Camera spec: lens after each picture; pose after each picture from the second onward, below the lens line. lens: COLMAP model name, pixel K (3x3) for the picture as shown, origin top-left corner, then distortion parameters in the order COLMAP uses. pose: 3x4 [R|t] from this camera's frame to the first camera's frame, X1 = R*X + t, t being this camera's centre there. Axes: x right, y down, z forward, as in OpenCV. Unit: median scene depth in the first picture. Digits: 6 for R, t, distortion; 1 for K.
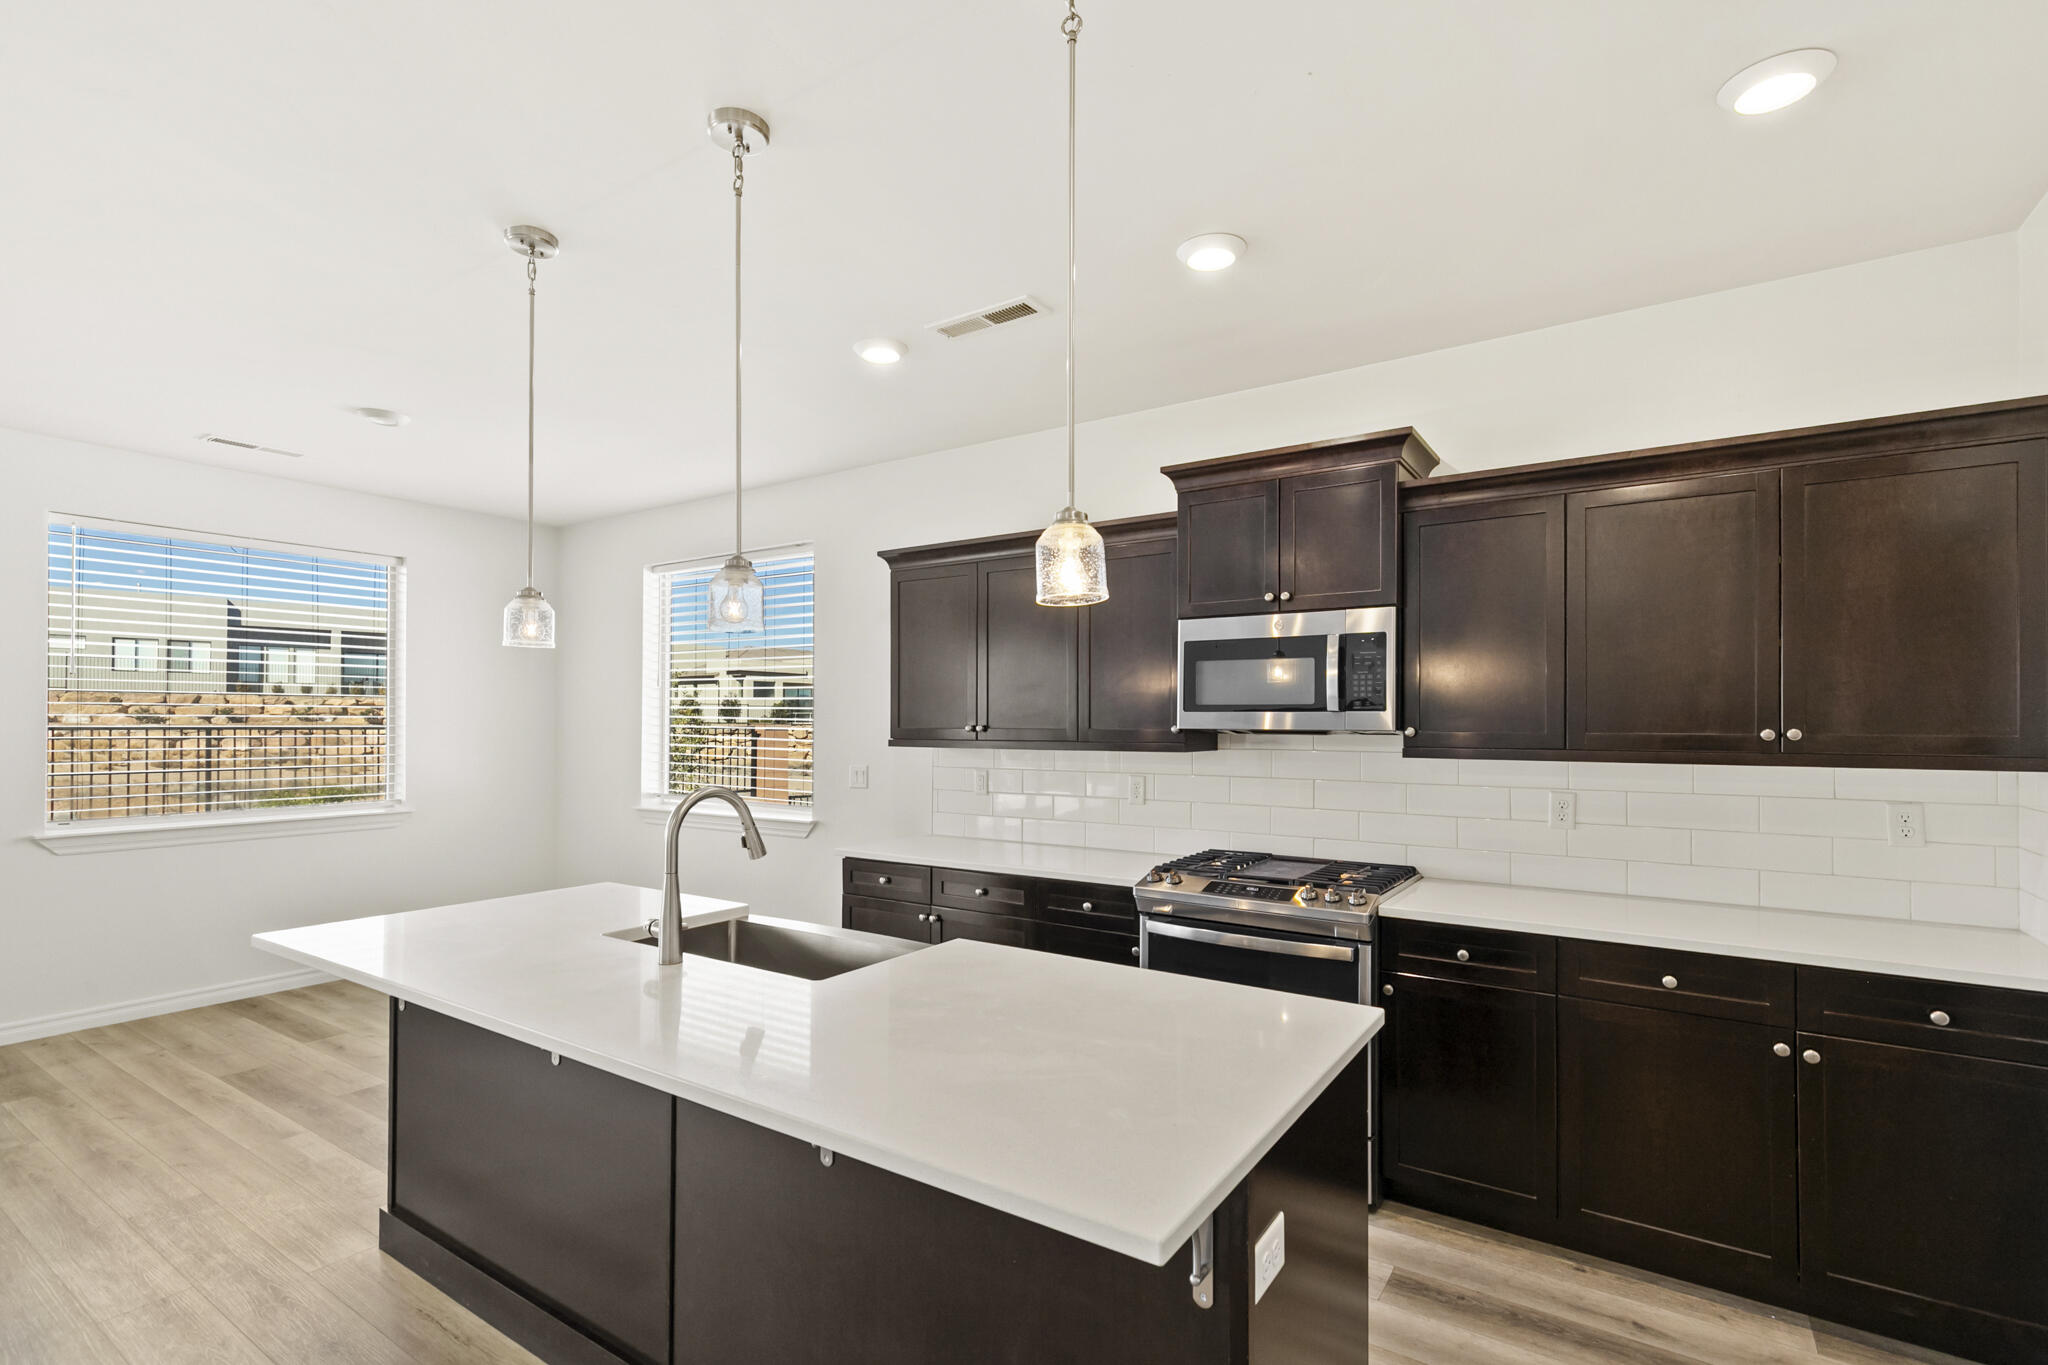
lens RADIAL K [[943.9, 0, 1029.1], [0, 943.9, 724.9], [0, 0, 1]] dist [0.010968, 0.000038]
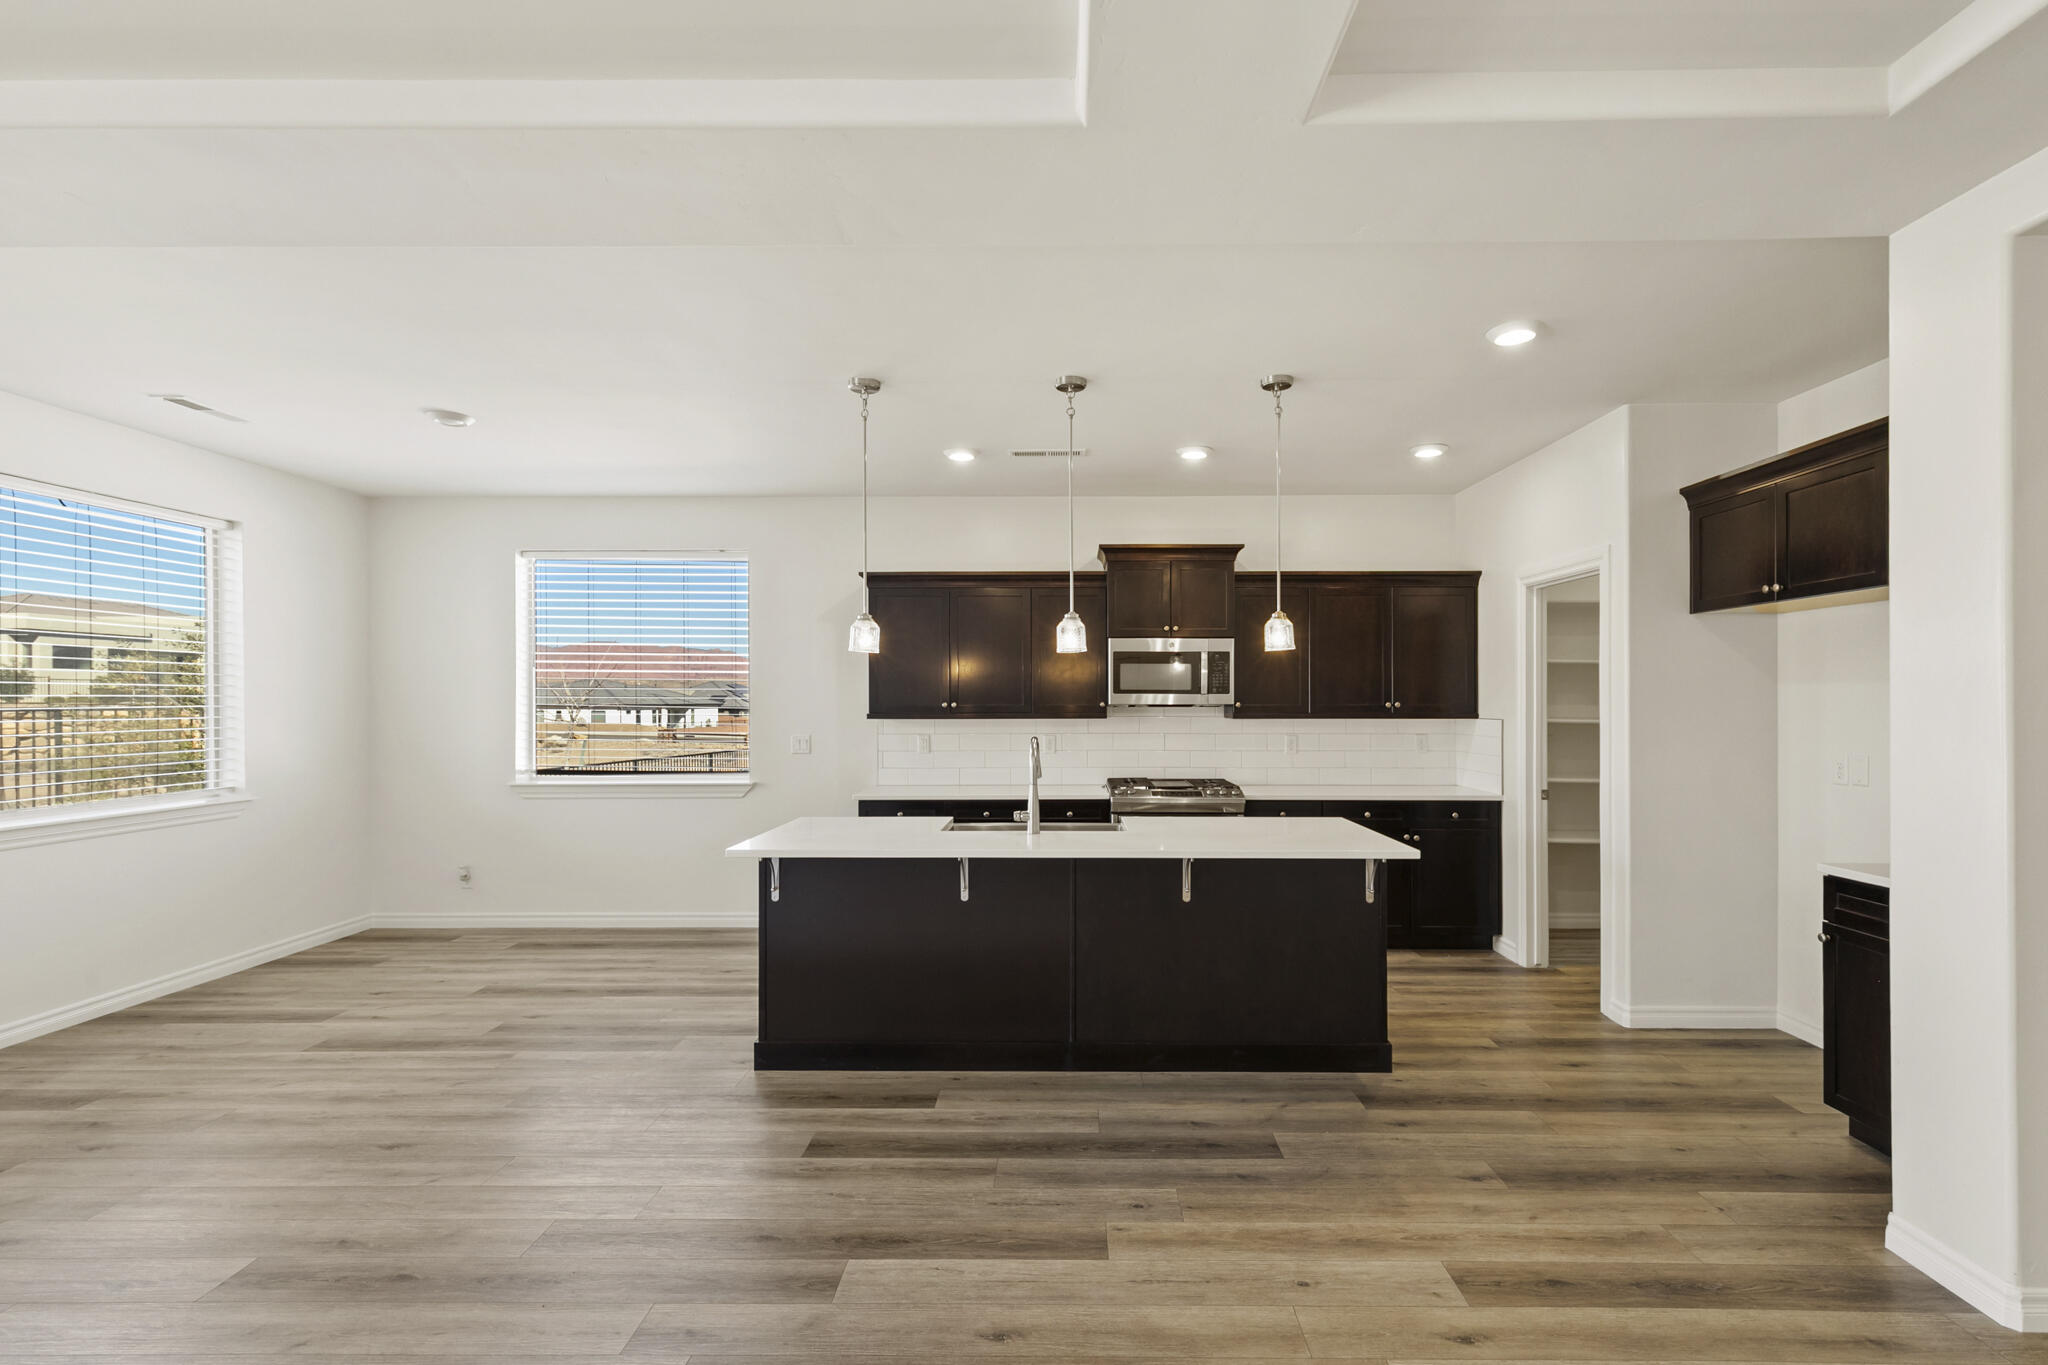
lens RADIAL K [[950.6, 0, 1062.3], [0, 950.6, 692.9], [0, 0, 1]] dist [0.004309, -0.000684]
pose [[0.832565, 0.002228, 0.553922, -0.704121], [0.004129, 0.999939, -0.010229, 0.001248], [-0.553911, 0.010804, 0.832506, -0.285582]]
